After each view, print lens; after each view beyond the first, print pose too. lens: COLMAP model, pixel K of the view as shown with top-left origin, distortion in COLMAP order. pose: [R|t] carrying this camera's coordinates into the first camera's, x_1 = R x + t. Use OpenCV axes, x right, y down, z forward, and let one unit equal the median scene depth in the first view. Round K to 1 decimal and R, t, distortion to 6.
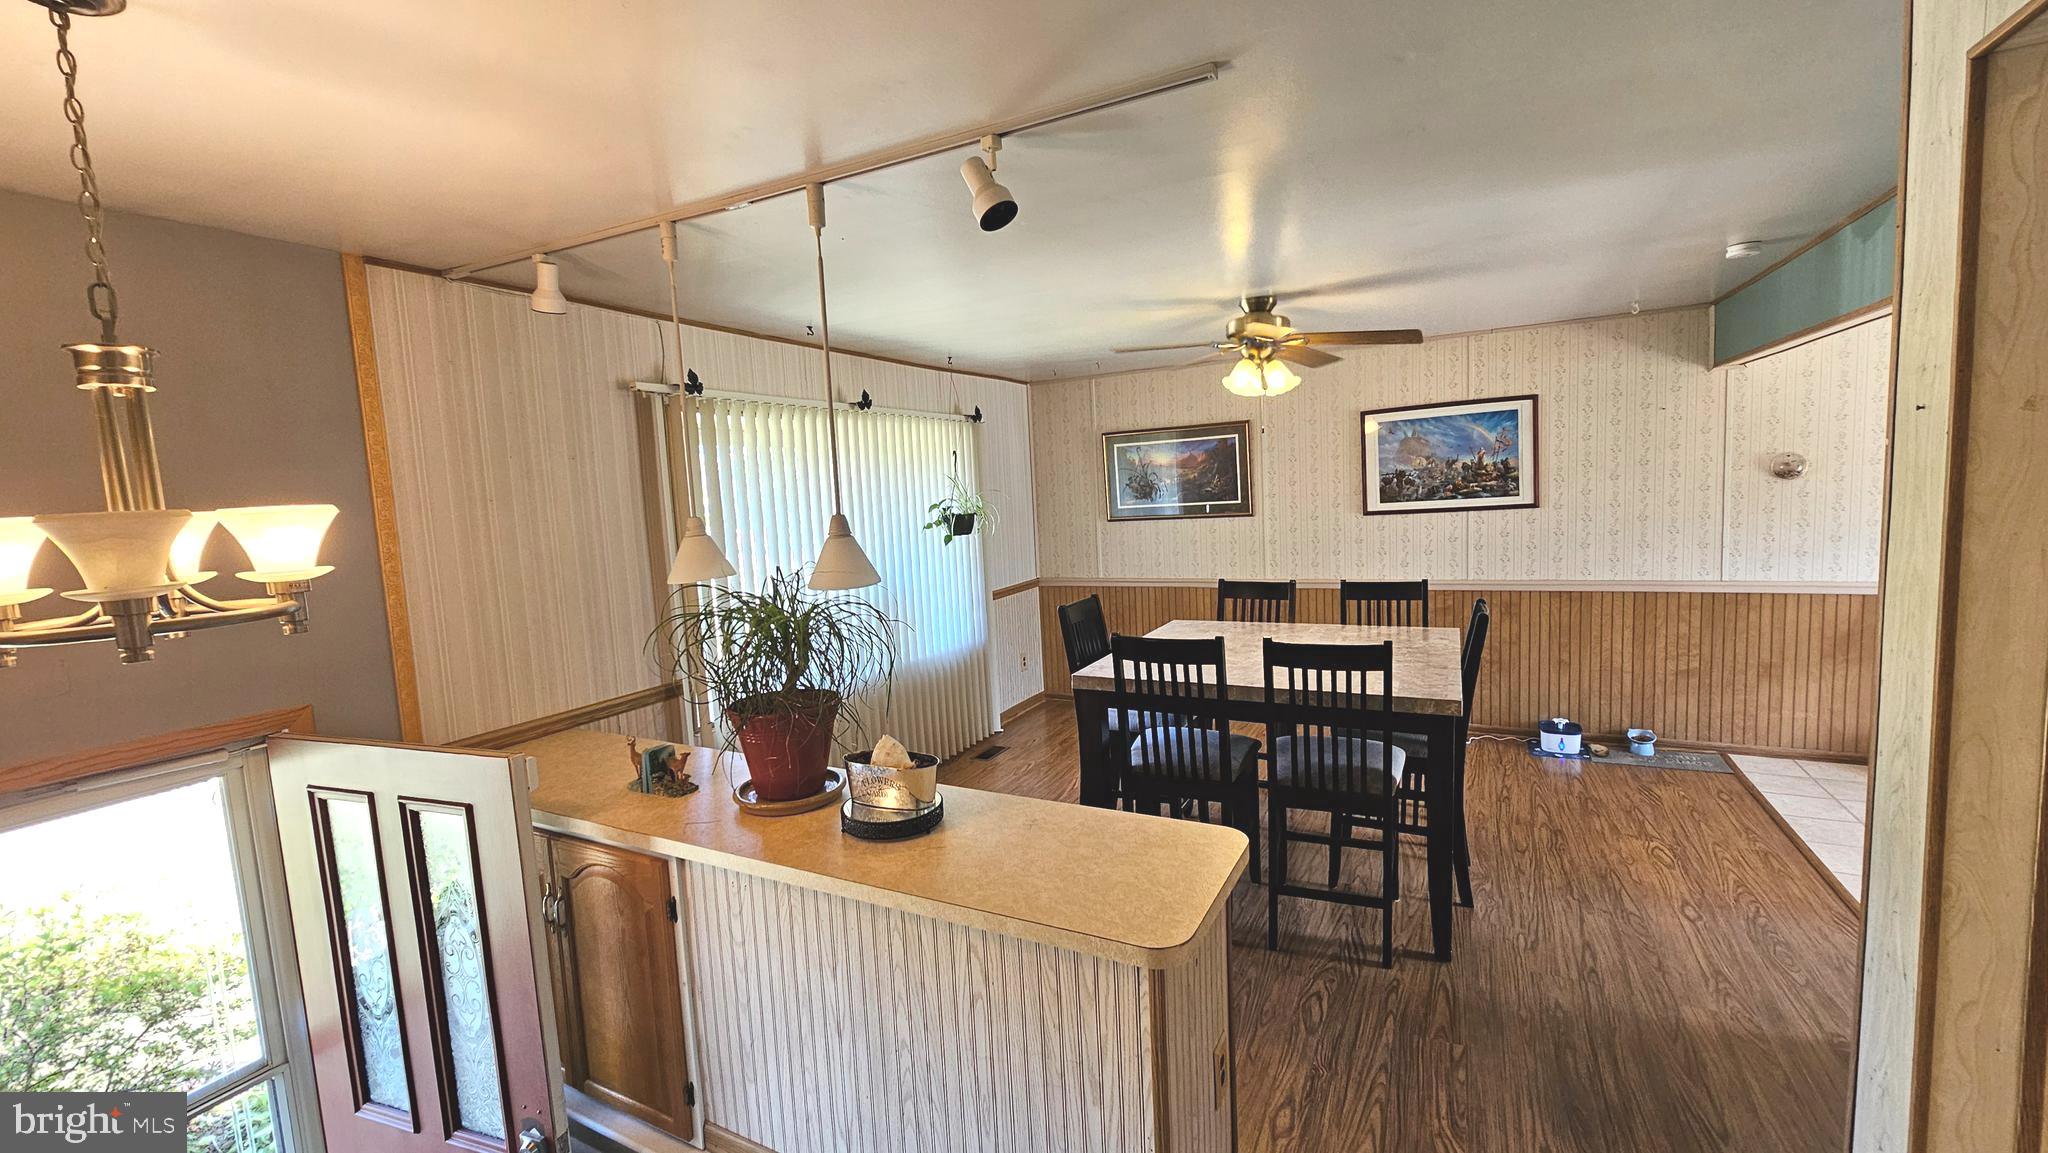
lens RADIAL K [[831.8, 0, 1028.4], [0, 831.8, 576.6], [0, 0, 1]] dist [-0.001359, 0.000334]
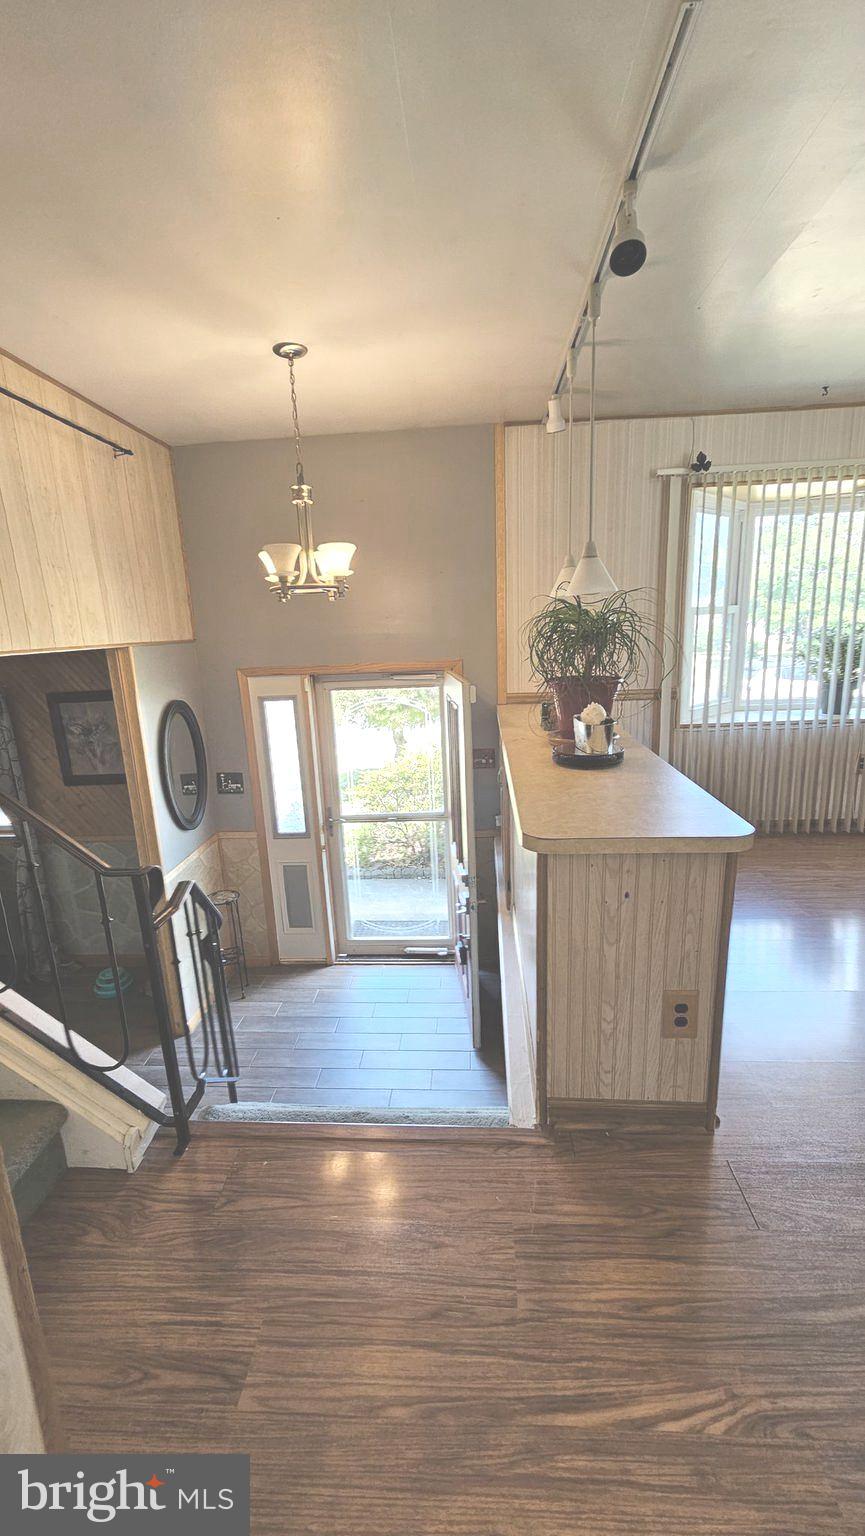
lens RADIAL K [[623.9, 0, 431.0], [0, 623.9, 774.5], [0, 0, 1]] dist [-0.001359, 0.000334]
pose [[0.405786, 0.246061, -0.880223, 0.502442], [-0.076542, 0.968844, 0.235548, 0.058329], [0.910757, -0.028208, 0.411977, 0.213511]]
